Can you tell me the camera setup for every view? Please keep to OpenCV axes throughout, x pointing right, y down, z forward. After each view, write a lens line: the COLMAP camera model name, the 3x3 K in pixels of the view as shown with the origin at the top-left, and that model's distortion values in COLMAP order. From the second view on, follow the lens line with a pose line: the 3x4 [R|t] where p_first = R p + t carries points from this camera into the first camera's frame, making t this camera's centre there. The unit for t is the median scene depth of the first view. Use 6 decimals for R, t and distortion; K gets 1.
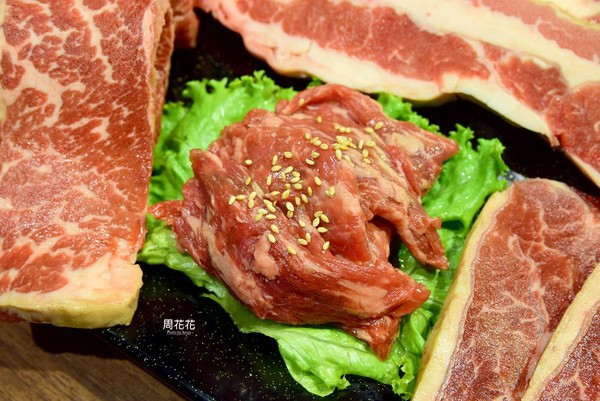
lens RADIAL K [[1129.7, 0, 297.5], [0, 1129.7, 201.9], [0, 0, 1]] dist [-0.049569, 0.000000]
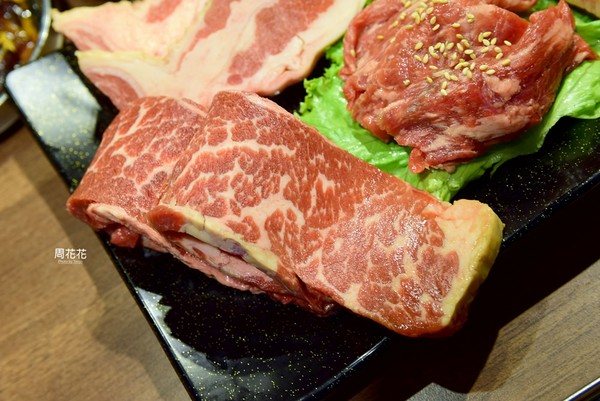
lens RADIAL K [[1129.7, 0, 298.2], [0, 1129.7, 198.4], [0, 0, 1]] dist [-0.049569, 0.000000]
pose [[0.398742, -0.838480, 0.371424, -0.607228], [0.894995, 0.444117, 0.041759, -0.128607], [-0.199969, 0.315772, 0.927524, -0.002619]]
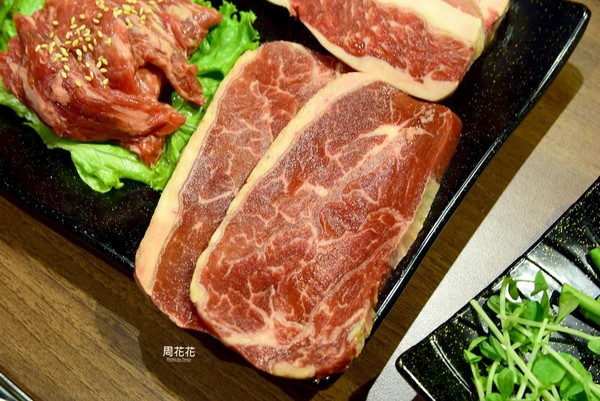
lens RADIAL K [[1129.7, 0, 300.3], [0, 1129.7, 204.7], [0, 0, 1]] dist [-0.049569, 0.000000]
pose [[0.999950, 0.009486, 0.003245, 0.244132], [-0.009603, 0.999235, 0.037920, 0.126482], [-0.002882, -0.037949, 0.999276, -0.345532]]
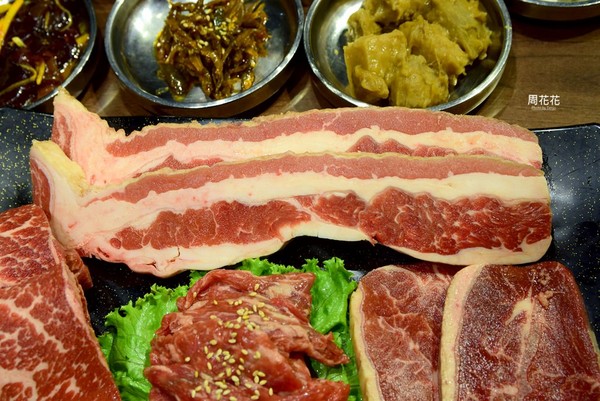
lens RADIAL K [[905.0, 0, 298.5], [0, 905.0, 204.4], [0, 0, 1]] dist [-0.047628, 0.000000]
pose [[0.877743, -0.424166, 0.222824, -0.087920], [0.430690, 0.902256, 0.020964, -0.165357], [-0.209937, 0.077567, 0.974633, -0.082808]]
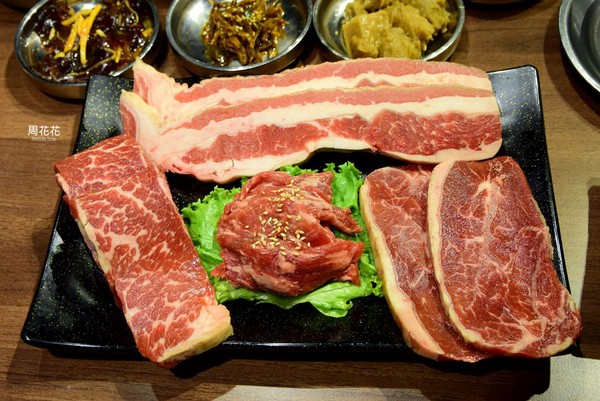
lens RADIAL K [[768.1, 0, 299.7], [0, 768.1, 206.5], [0, 0, 1]] dist [-0.040381, 0.000000]
pose [[0.855479, -0.440733, 0.271862, -0.295049], [0.463523, 0.885798, -0.022561, 0.003918], [-0.230872, 0.145315, 0.962072, -0.235008]]
